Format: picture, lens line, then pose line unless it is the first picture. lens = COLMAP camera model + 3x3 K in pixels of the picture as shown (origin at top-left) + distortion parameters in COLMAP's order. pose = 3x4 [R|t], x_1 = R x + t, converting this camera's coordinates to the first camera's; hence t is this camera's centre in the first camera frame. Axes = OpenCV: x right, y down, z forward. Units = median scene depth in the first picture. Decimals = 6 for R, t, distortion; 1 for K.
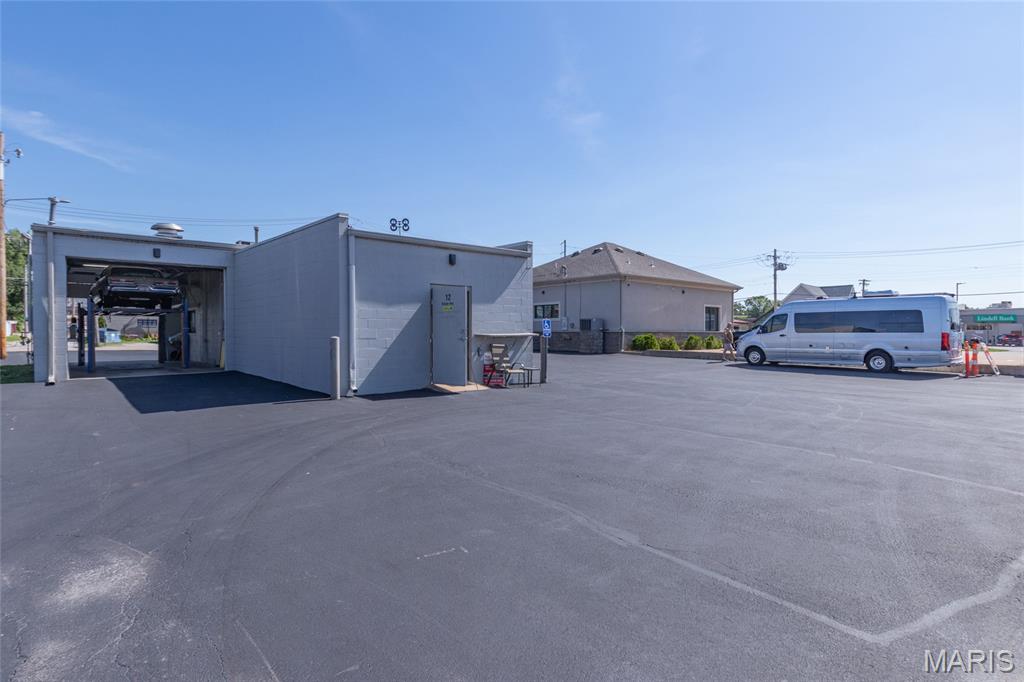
lens RADIAL K [[533.0, 0, 504.7], [0, 533.0, 338.6], [0, 0, 1]] dist [0.001724, -0.000020]
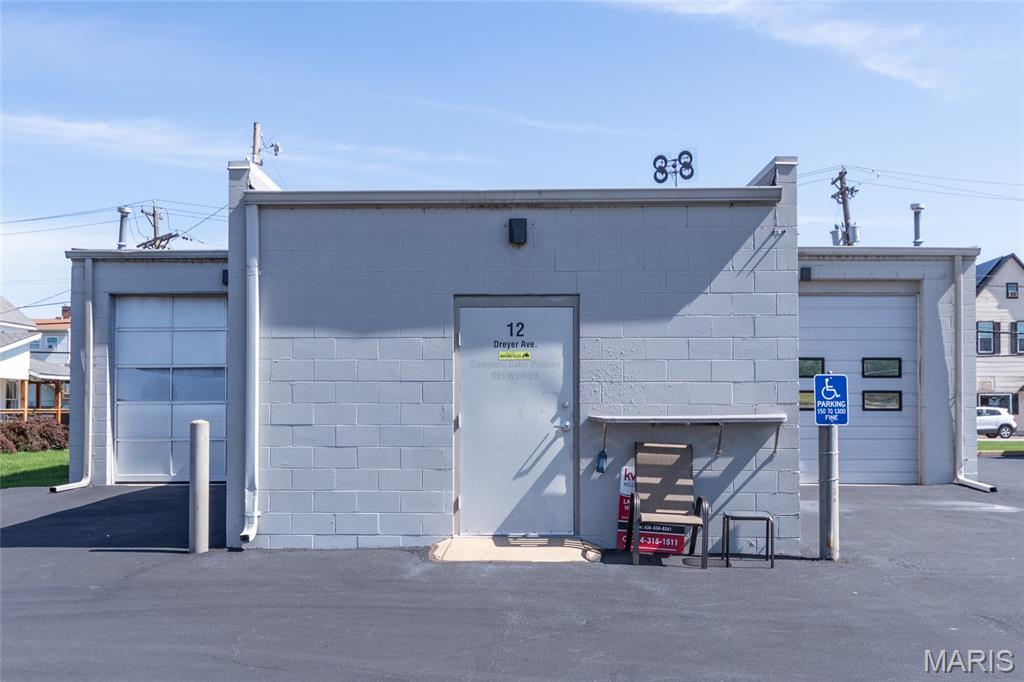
lens RADIAL K [[1080.7, 0, 492.9], [0, 1080.7, 377.1], [0, 0, 1]] dist [-0.010687, 0.000000]
pose [[0.740909, -0.022018, -0.671244, 0.403590], [-0.009402, 0.999024, -0.043148, -0.002213], [0.671539, 0.038280, 0.739979, 0.354267]]
